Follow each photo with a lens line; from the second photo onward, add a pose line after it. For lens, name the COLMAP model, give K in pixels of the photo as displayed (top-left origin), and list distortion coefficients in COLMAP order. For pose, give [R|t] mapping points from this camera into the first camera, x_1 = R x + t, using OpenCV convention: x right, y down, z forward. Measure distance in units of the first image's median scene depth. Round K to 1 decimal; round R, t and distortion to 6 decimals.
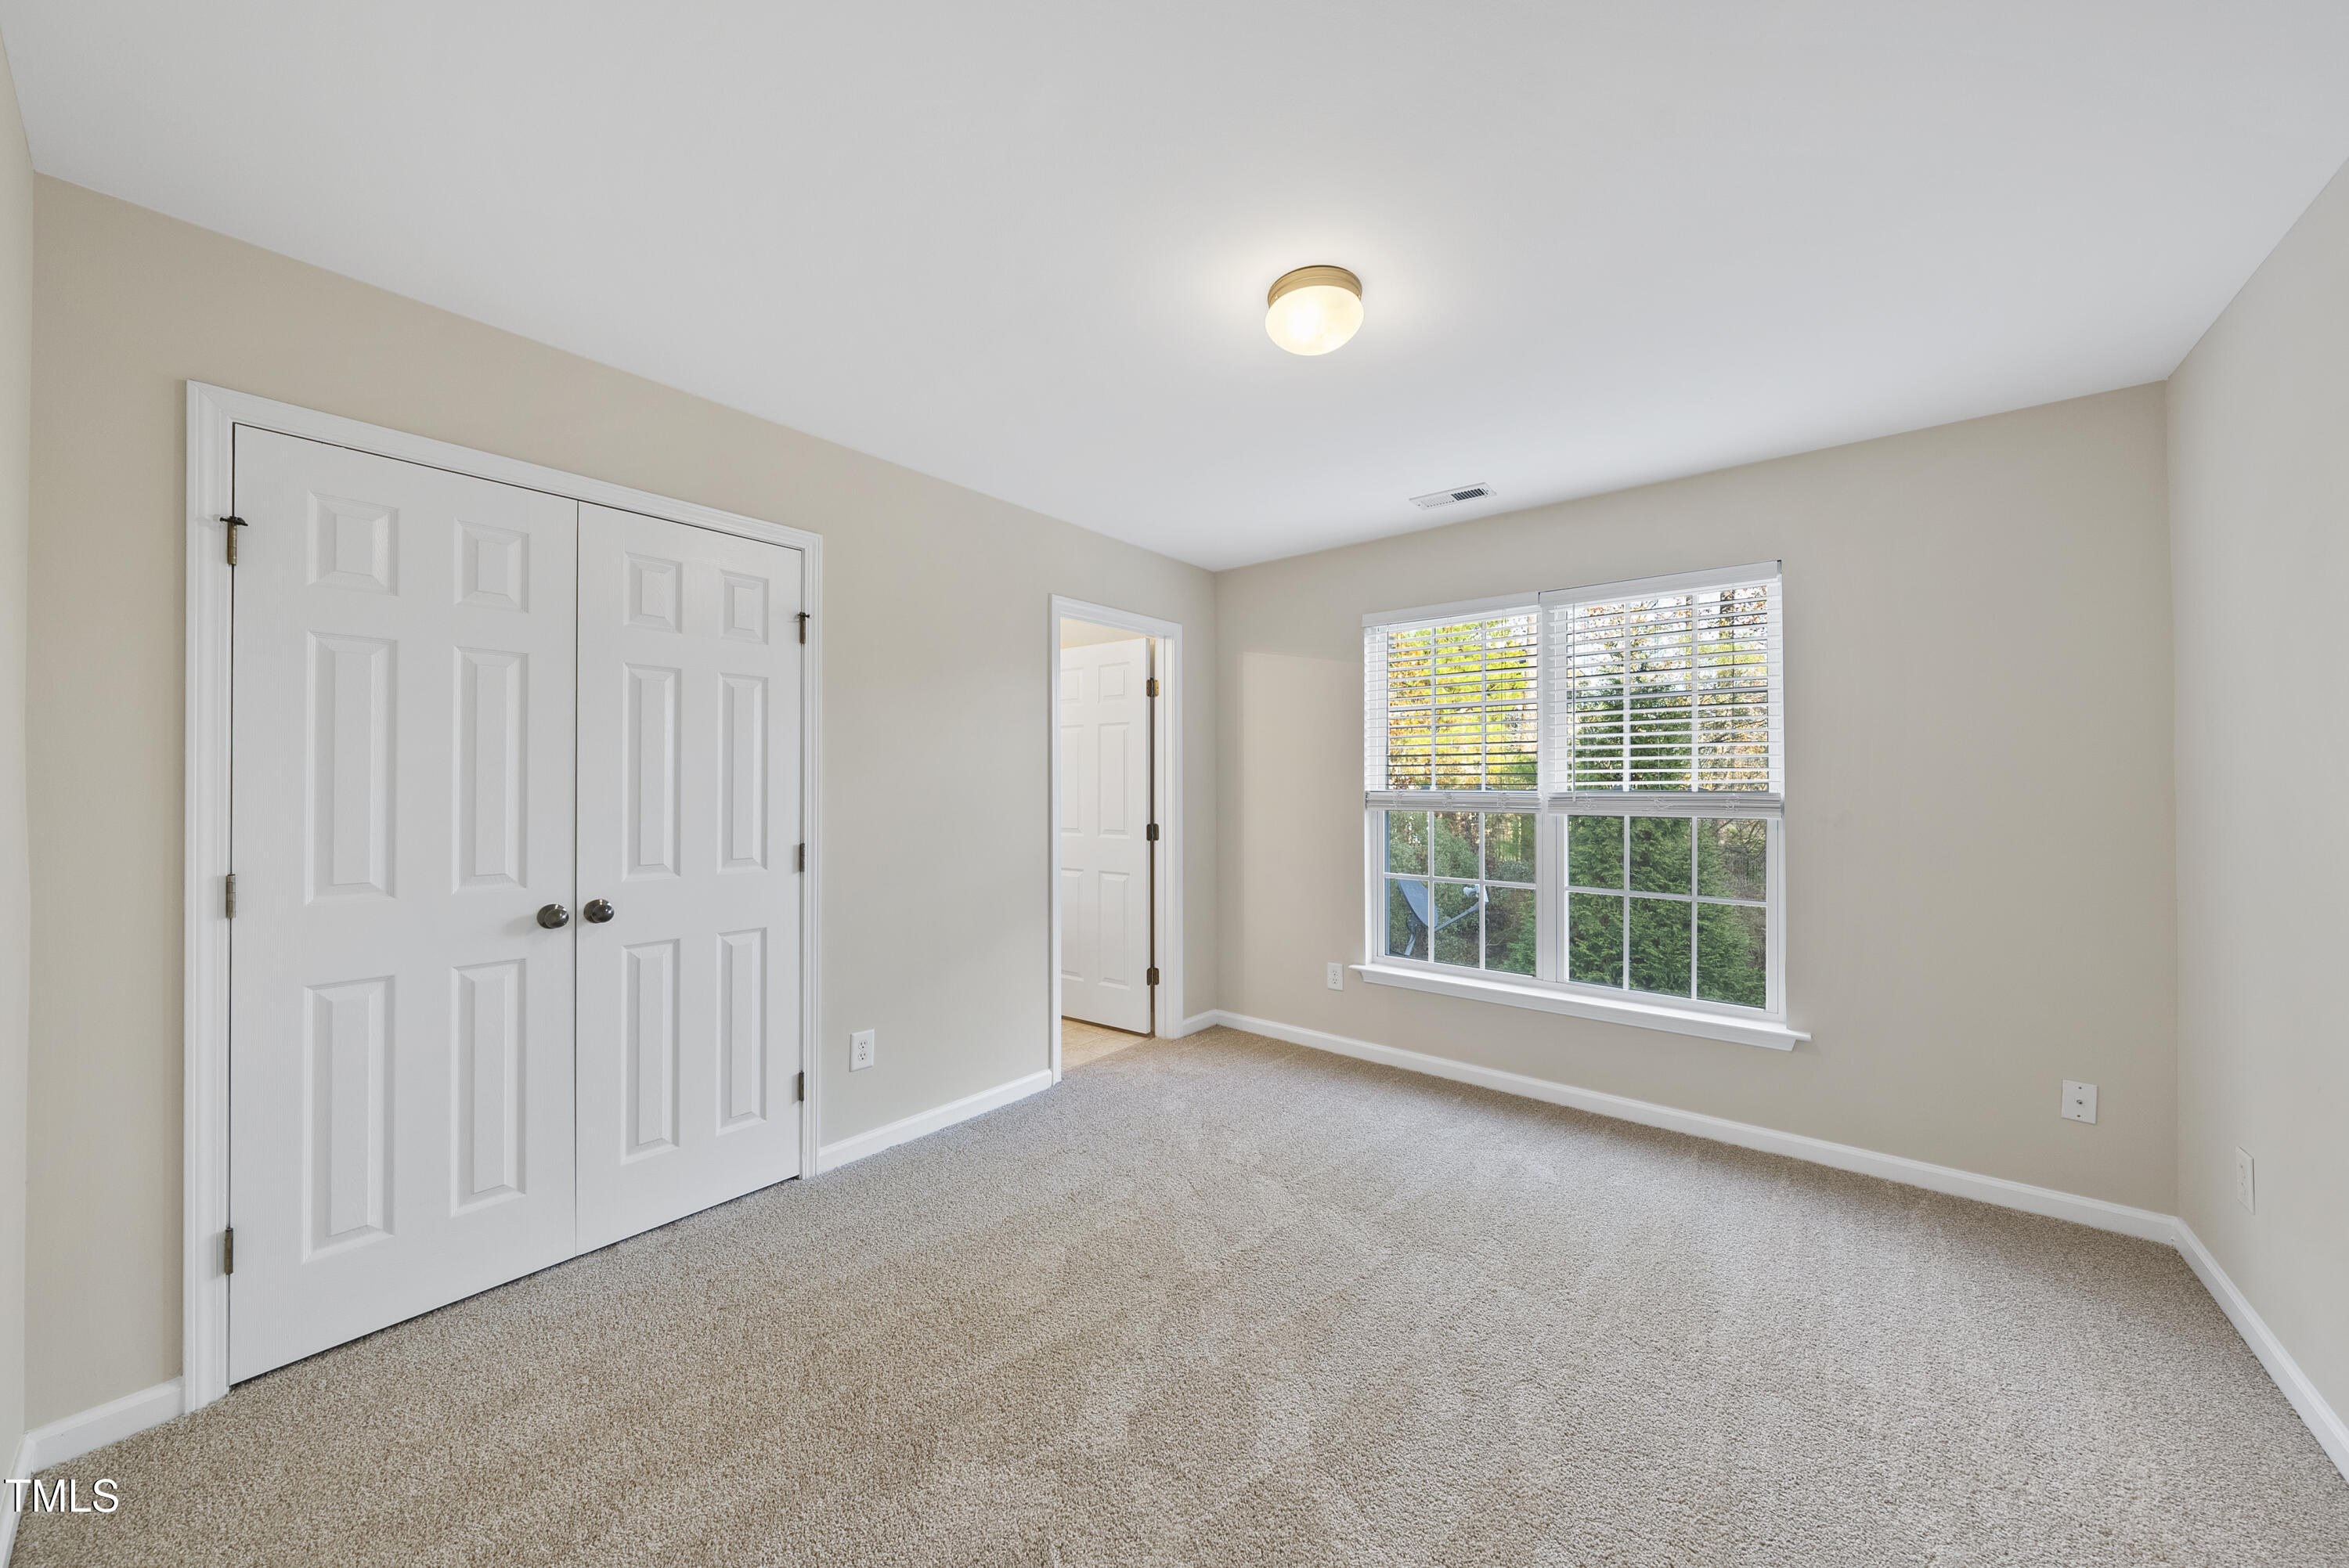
lens RADIAL K [[839.5, 0, 1164.3], [0, 839.5, 780.0], [0, 0, 1]] dist [0.000063, -0.000386]
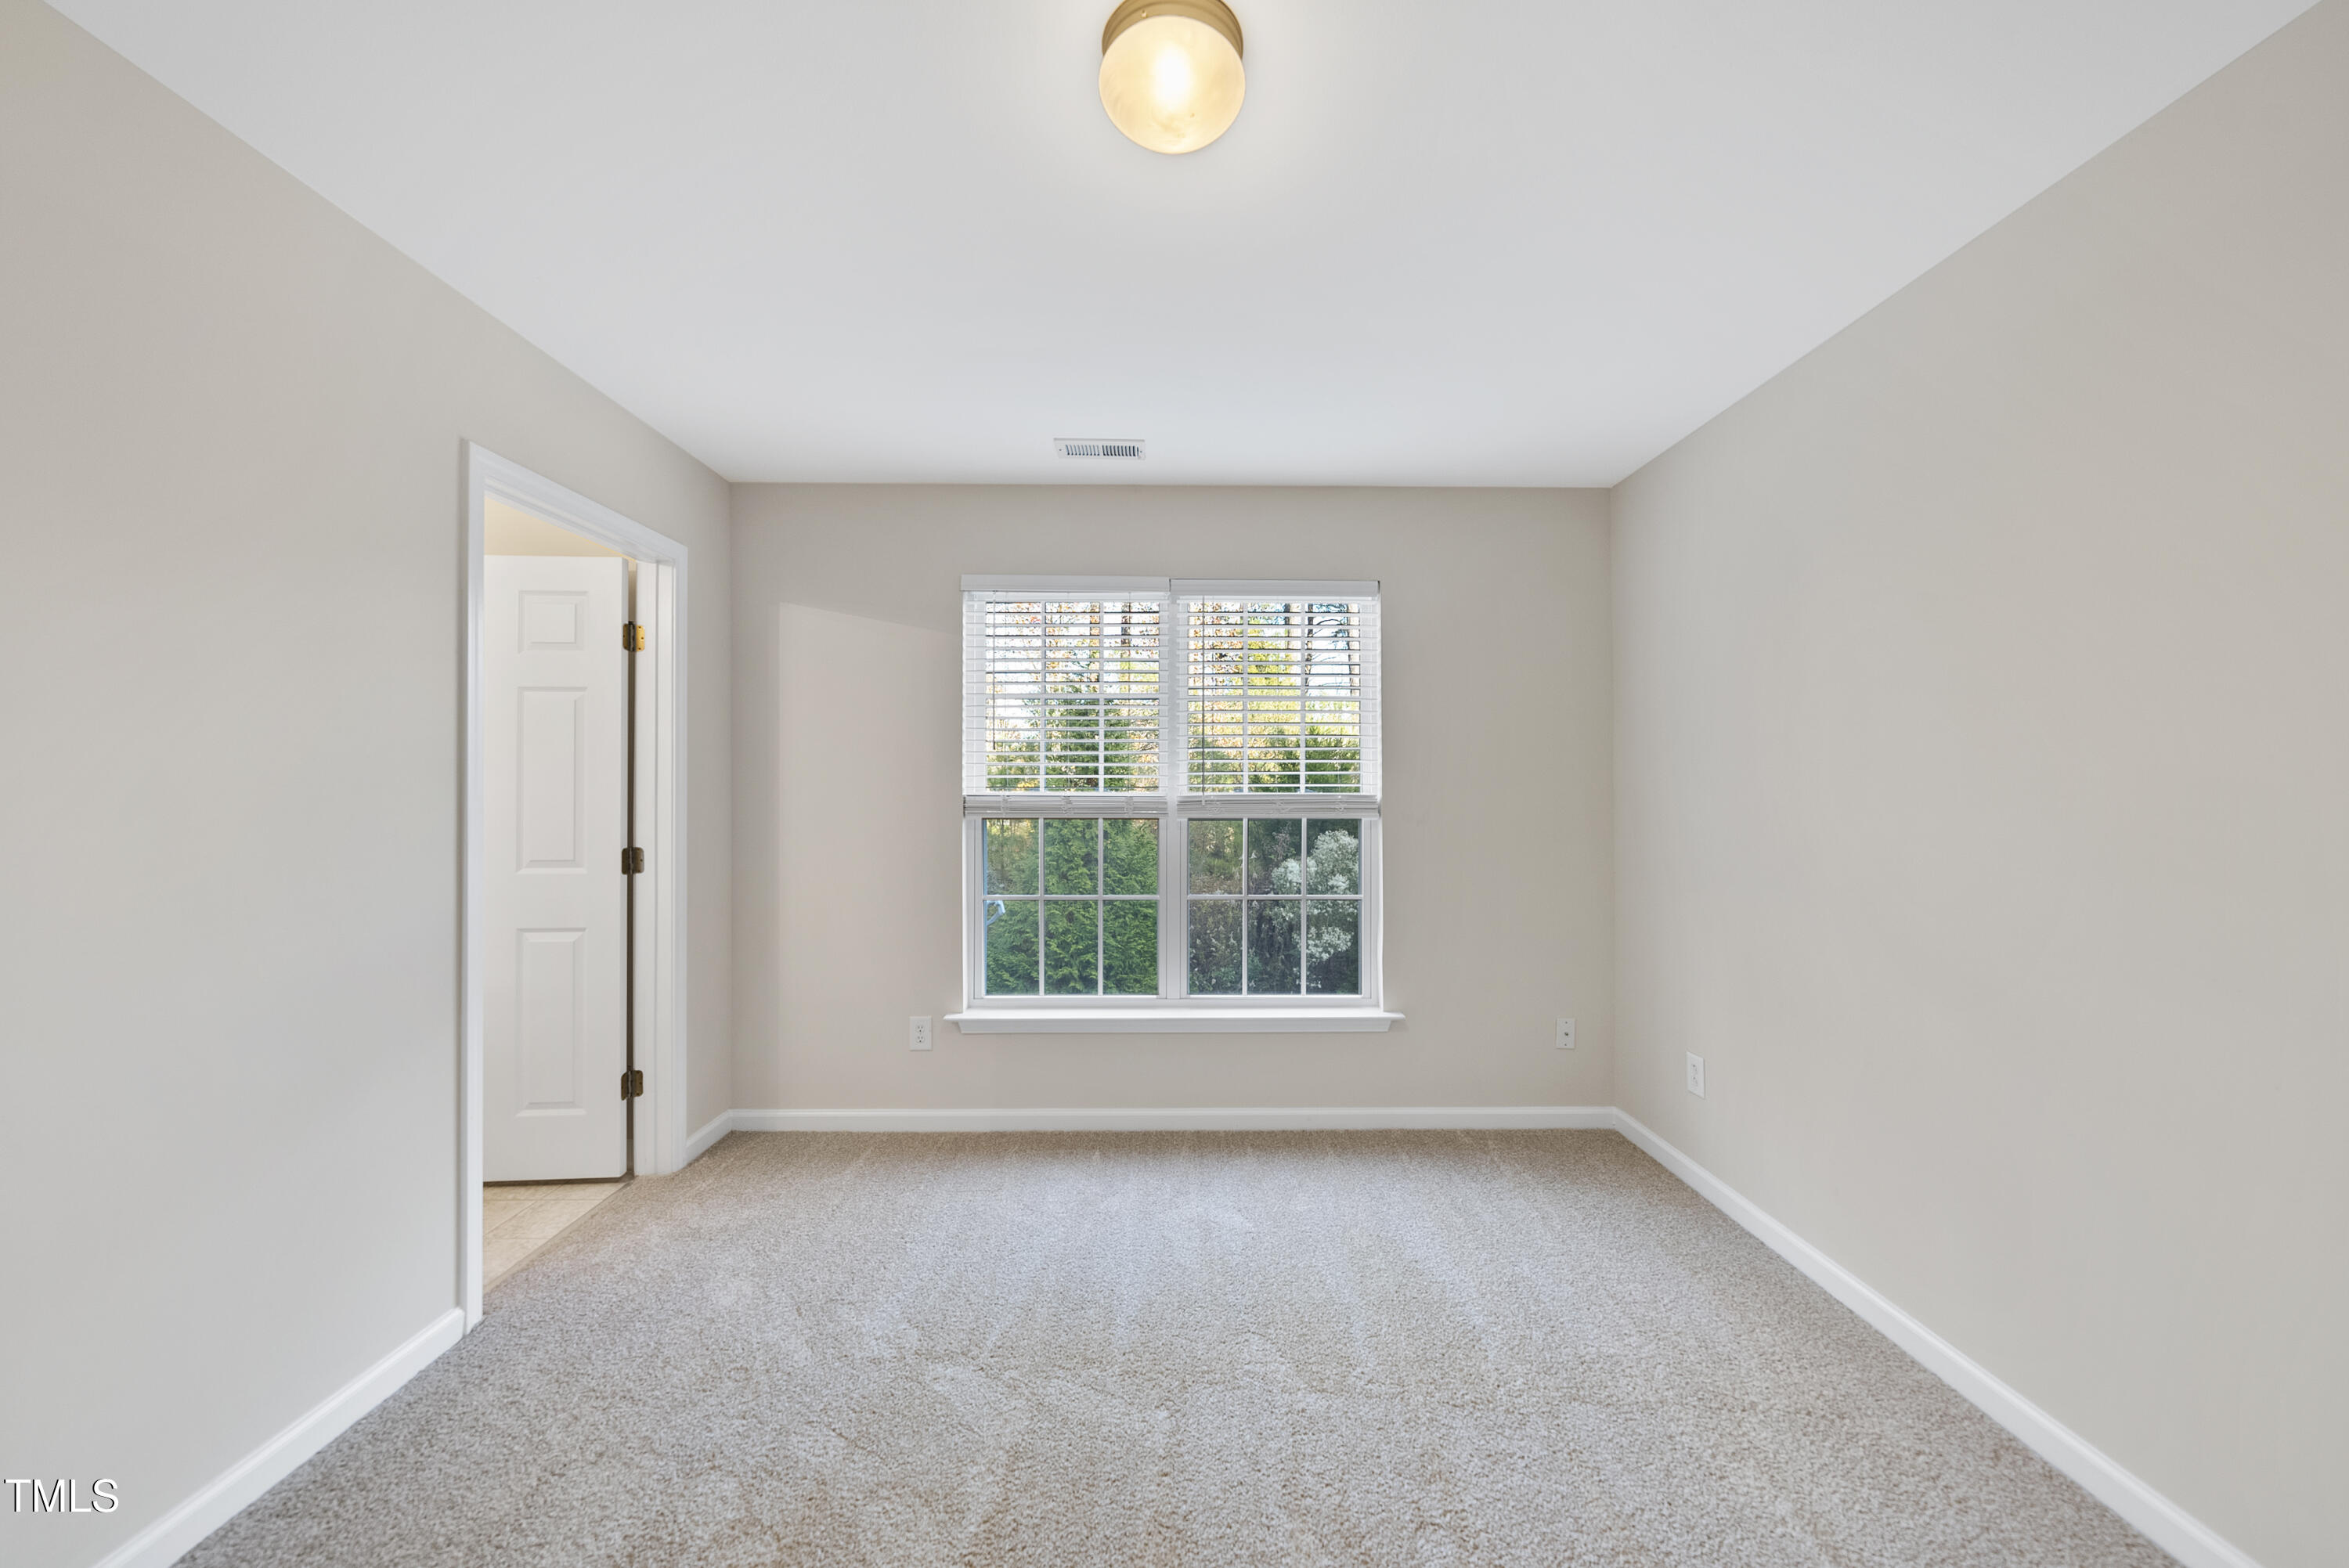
lens RADIAL K [[839.5, 0, 1164.3], [0, 839.5, 780.0], [0, 0, 1]] dist [0.000063, -0.000386]
pose [[0.758138, 0.005844, 0.652068, -0.146527], [-0.003517, 0.999982, -0.004872, 0.002340], [-0.652085, 0.001400, 0.758145, 0.285613]]
